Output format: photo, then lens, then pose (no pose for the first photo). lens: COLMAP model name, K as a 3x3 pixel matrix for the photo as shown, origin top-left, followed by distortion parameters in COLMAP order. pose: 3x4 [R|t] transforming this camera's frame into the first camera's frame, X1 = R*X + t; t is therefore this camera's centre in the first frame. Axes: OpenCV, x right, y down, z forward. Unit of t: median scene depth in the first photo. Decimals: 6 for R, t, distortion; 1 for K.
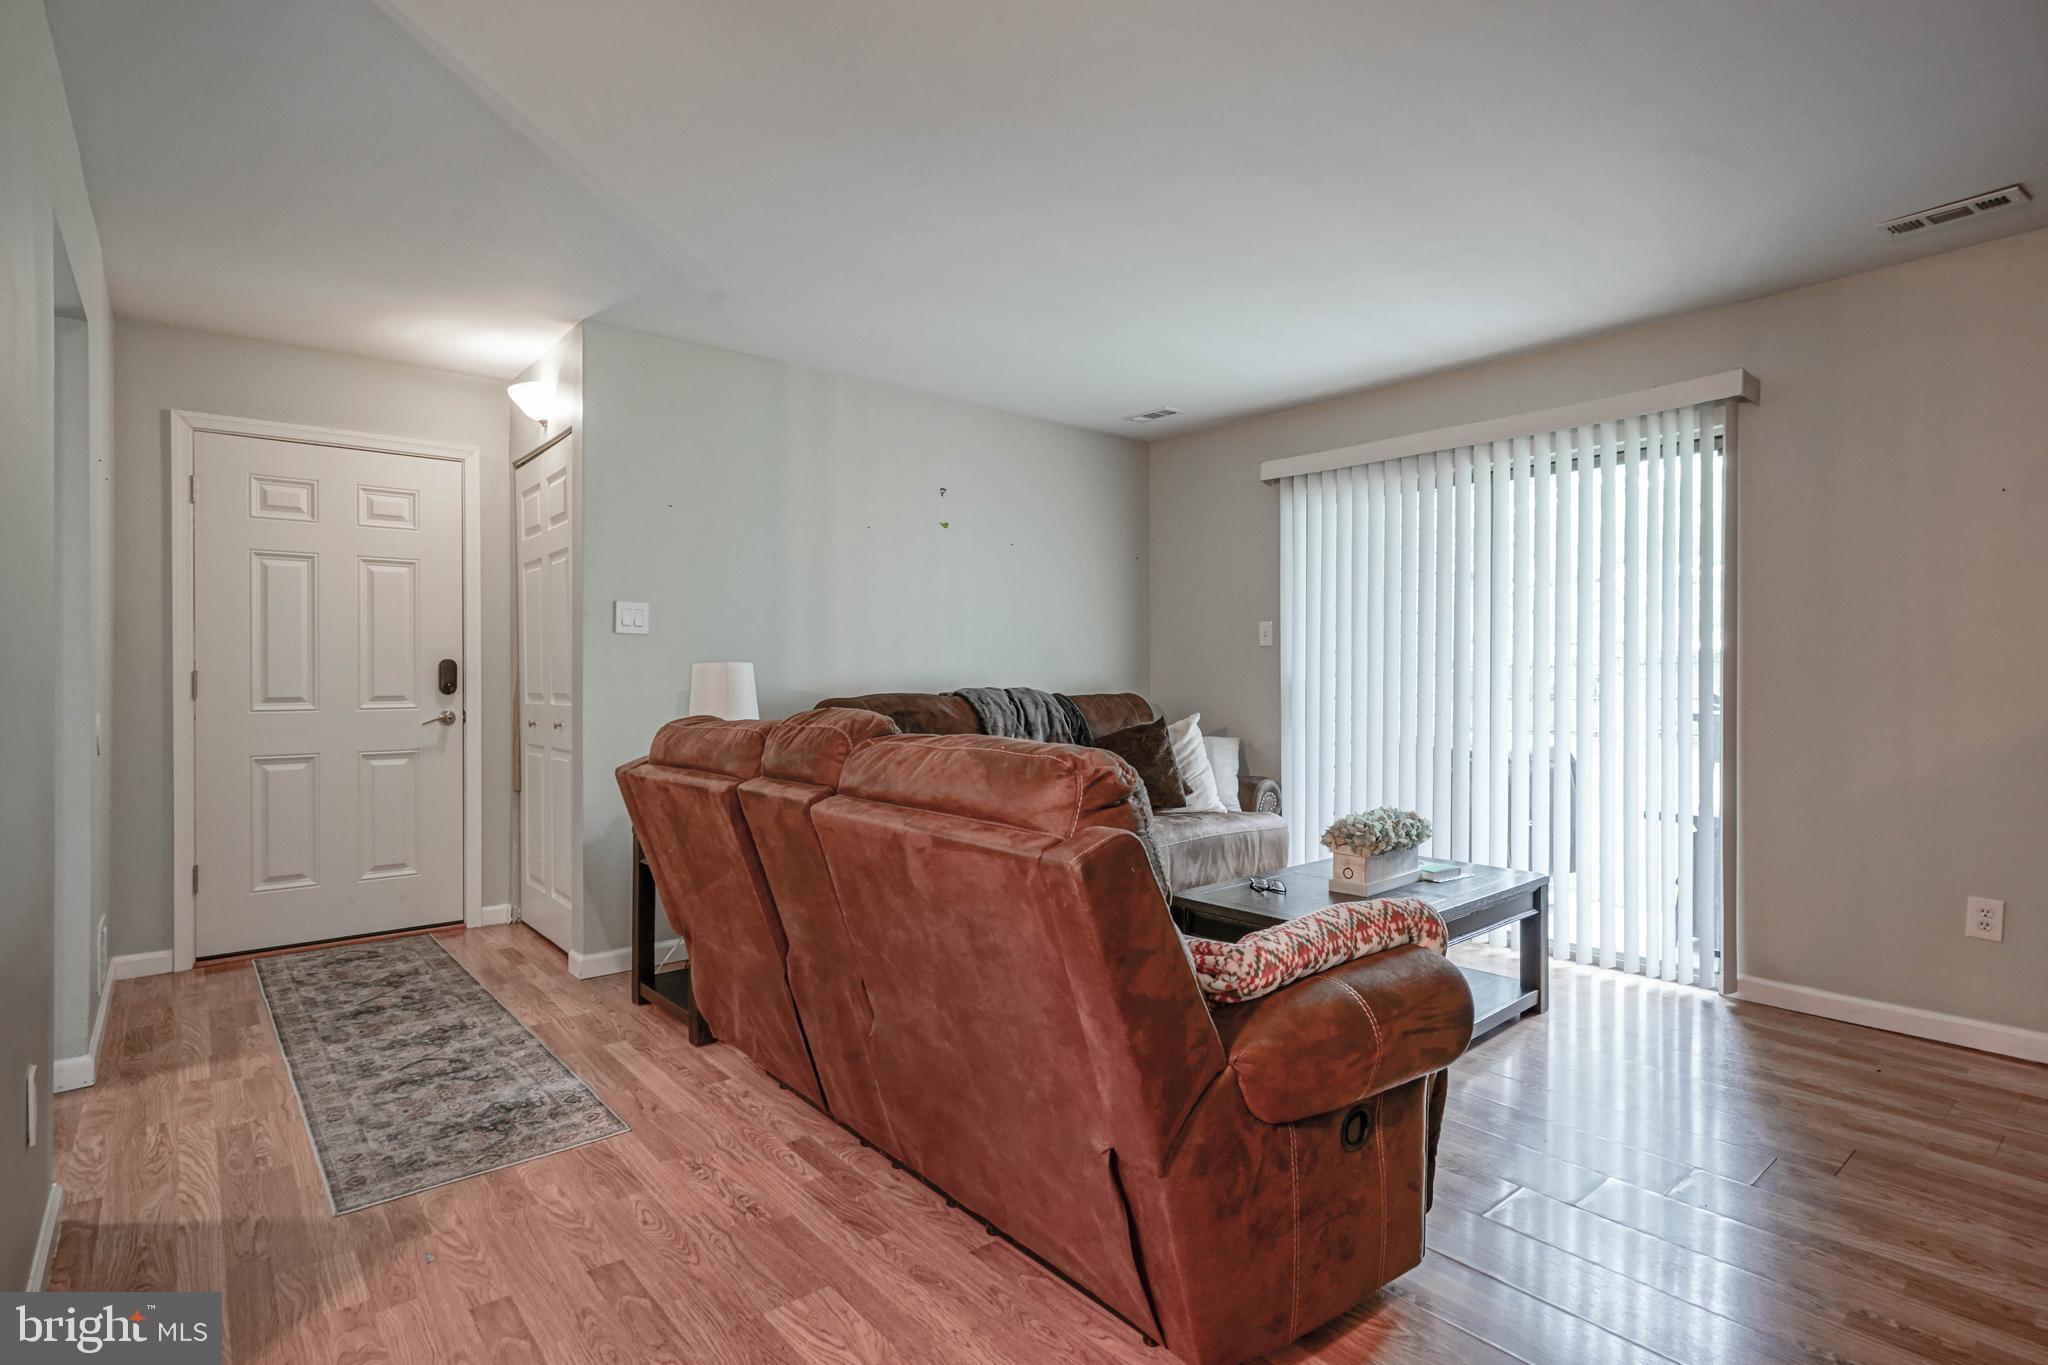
lens RADIAL K [[1041.4, 0, 1031.8], [0, 1041.4, 673.5], [0, 0, 1]] dist [-0.001337, 0.000416]
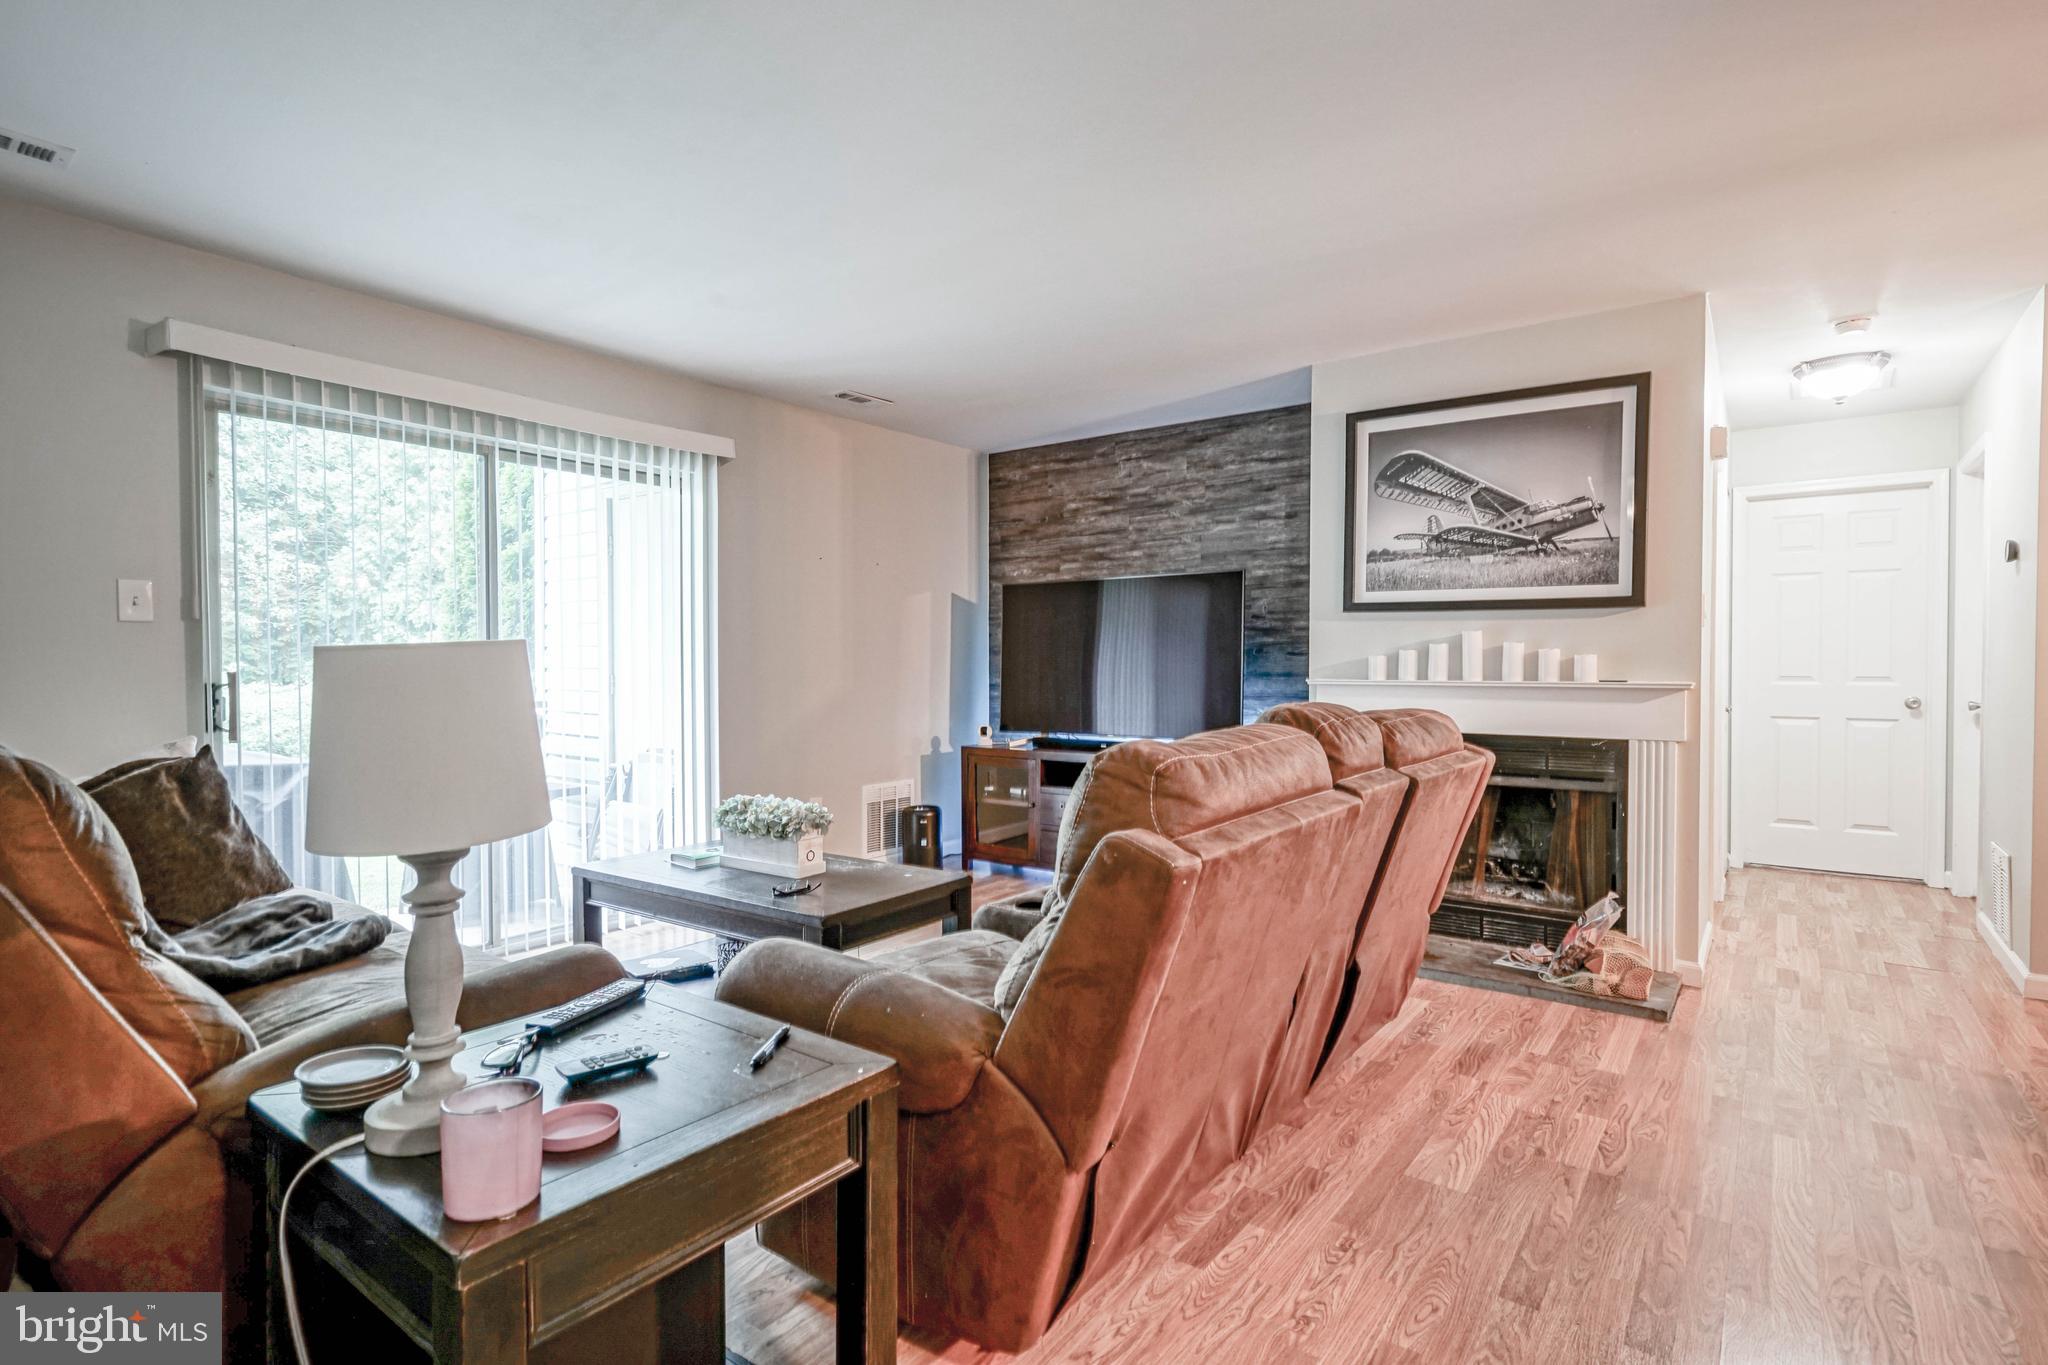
lens RADIAL K [[1014.0, 0, 1024.0], [0, 1014.0, 682.5], [0, 0, 1]] dist [0.001328, 0.000773]
pose [[-0.241169, -0.016206, 0.970348, -1.090031], [0.004953, 0.999827, 0.017930, -0.002436], [-0.970471, 0.009130, -0.241047, 1.525006]]
